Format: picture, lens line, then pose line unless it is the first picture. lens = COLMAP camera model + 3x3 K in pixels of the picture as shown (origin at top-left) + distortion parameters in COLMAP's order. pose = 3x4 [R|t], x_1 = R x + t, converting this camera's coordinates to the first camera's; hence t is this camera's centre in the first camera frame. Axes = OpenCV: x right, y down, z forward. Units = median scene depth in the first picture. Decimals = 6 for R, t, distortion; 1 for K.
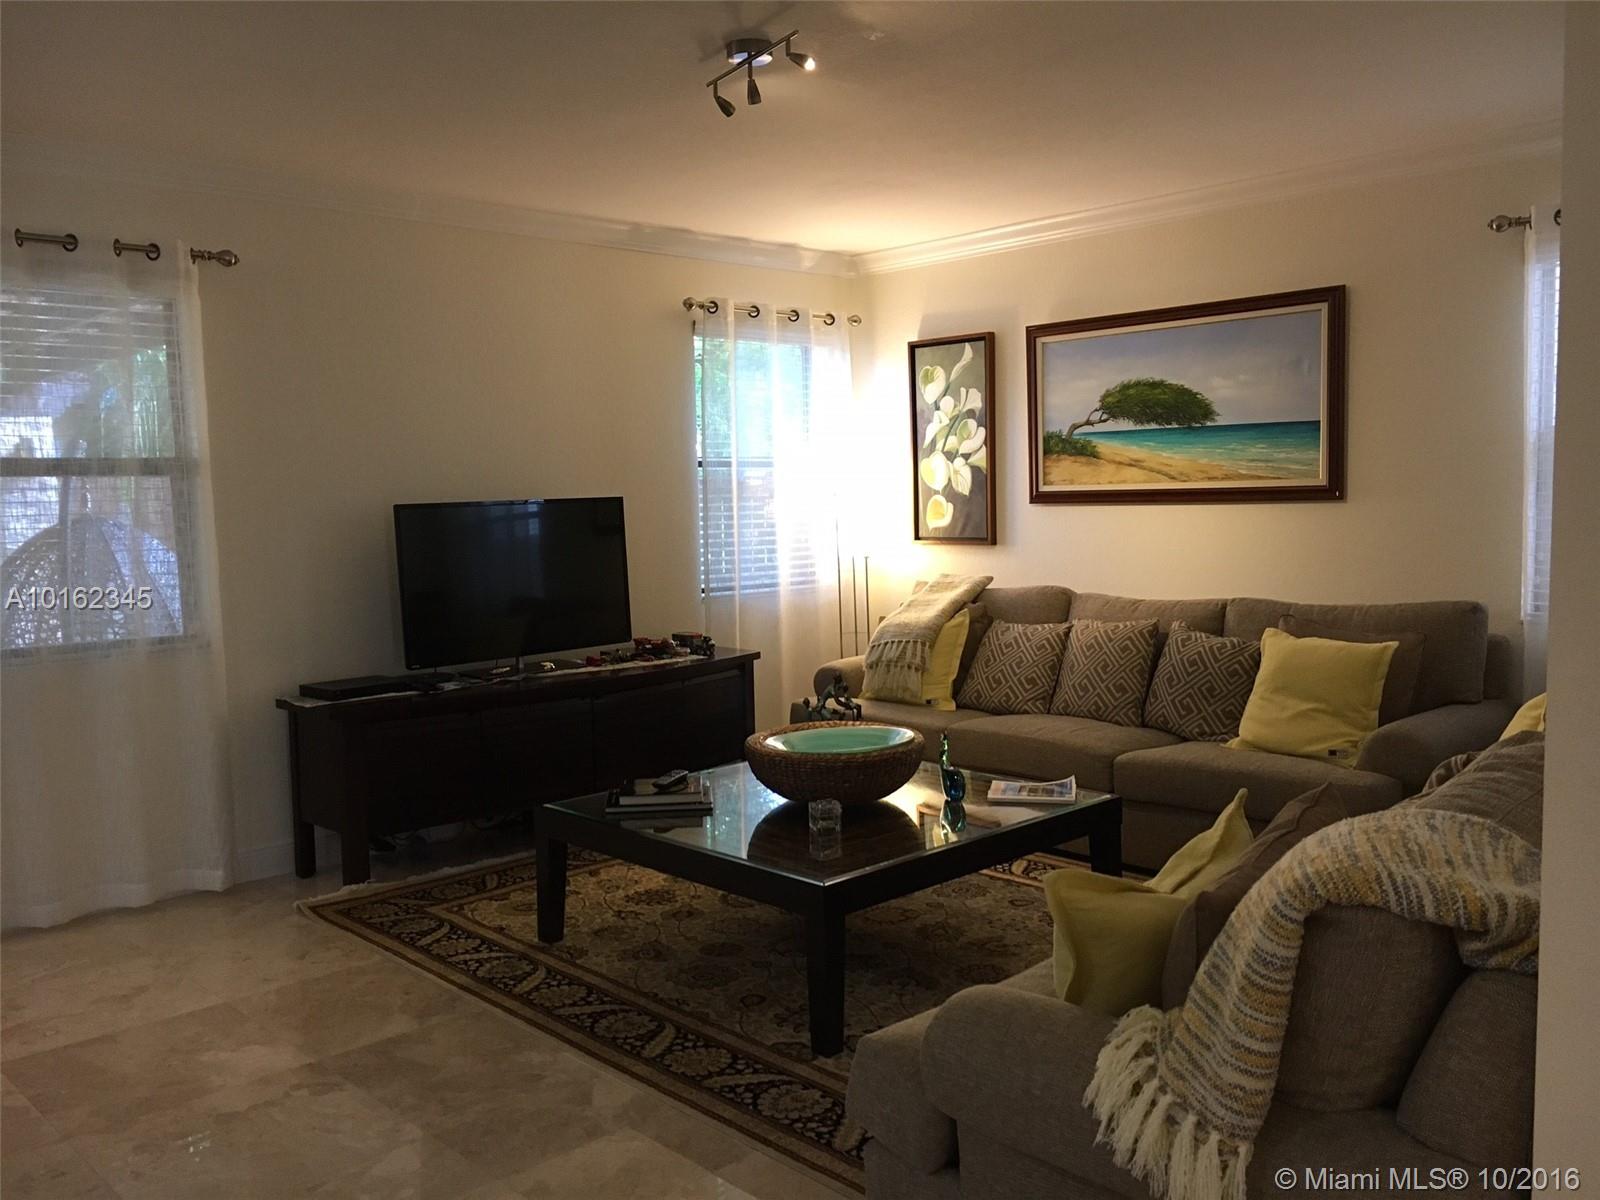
lens RADIAL K [[1363.3, 0, 799.6], [0, 1363.3, 599.4], [0, 0, 1]] dist [0.042208, -0.014326]
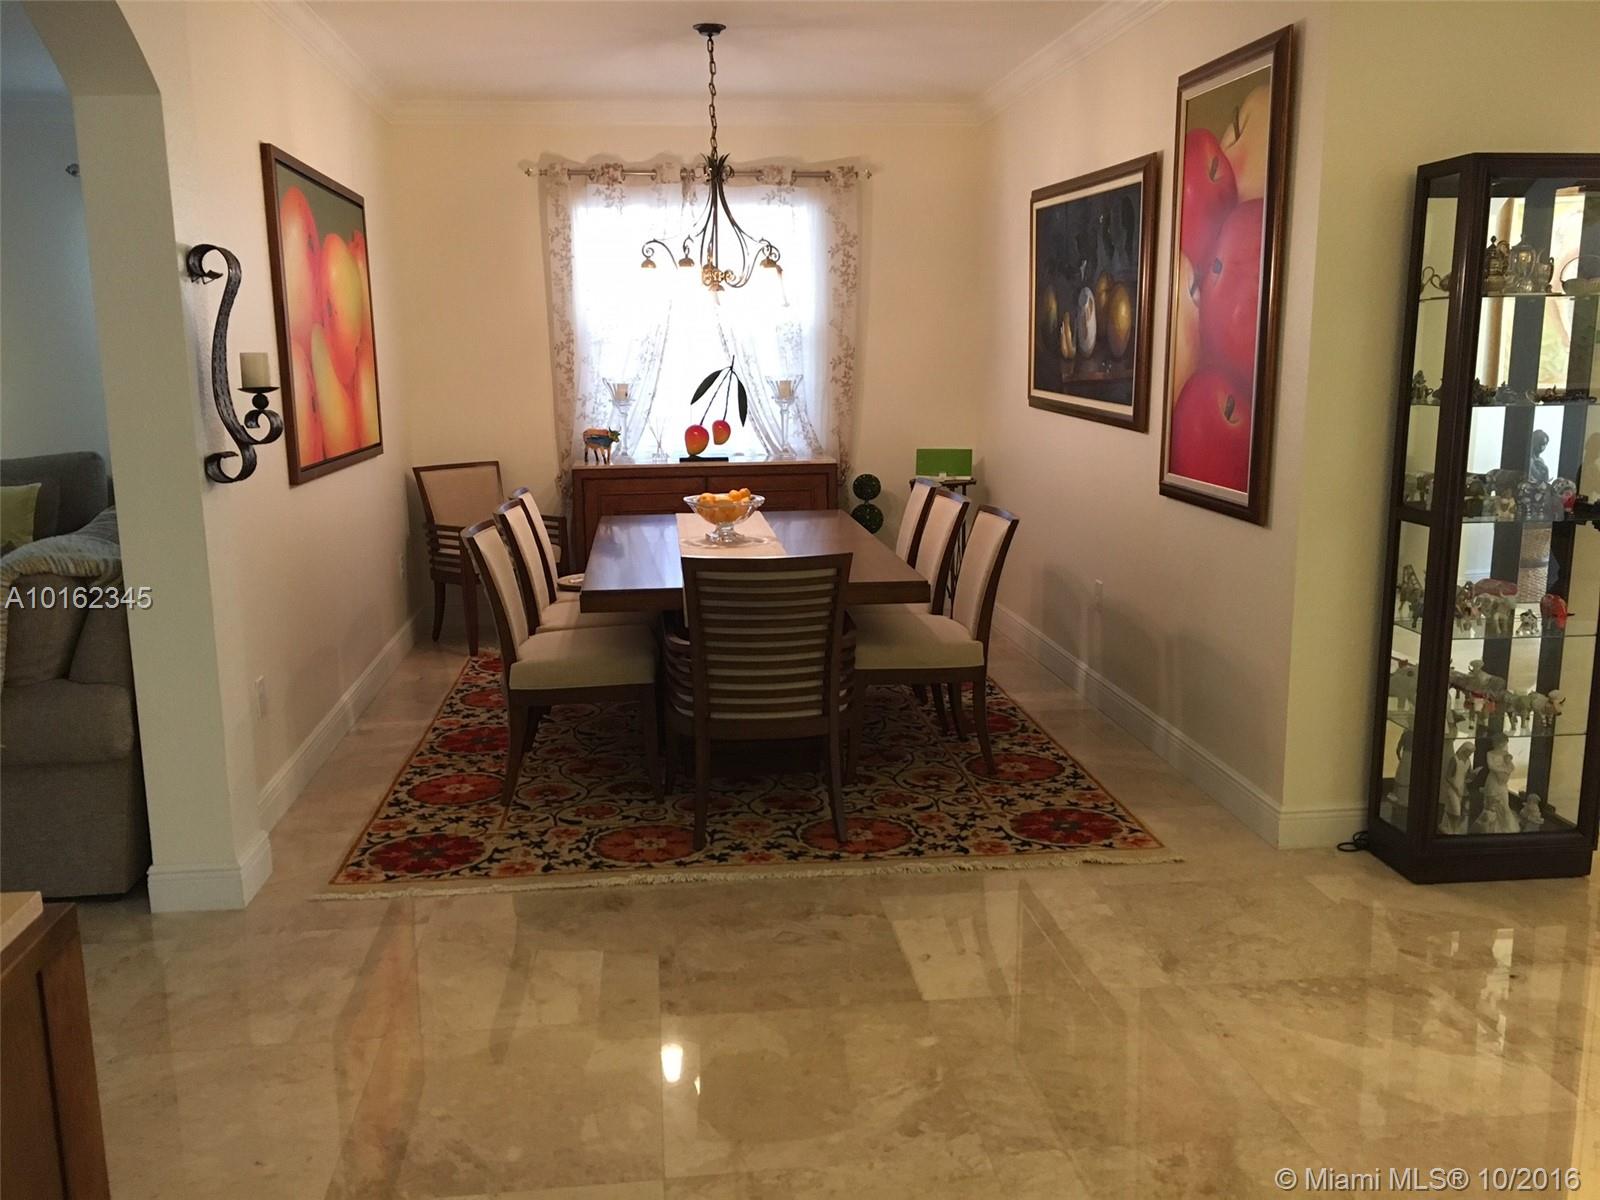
lens RADIAL K [[1363.3, 0, 799.2], [0, 1363.3, 601.0], [0, 0, 1]] dist [0.042208, -0.014326]
pose [[0.607037, -0.137090, 0.782759, -0.528840], [0.067575, 0.990345, 0.121040, 0.091251], [-0.791795, -0.020581, 0.610440, -1.179610]]
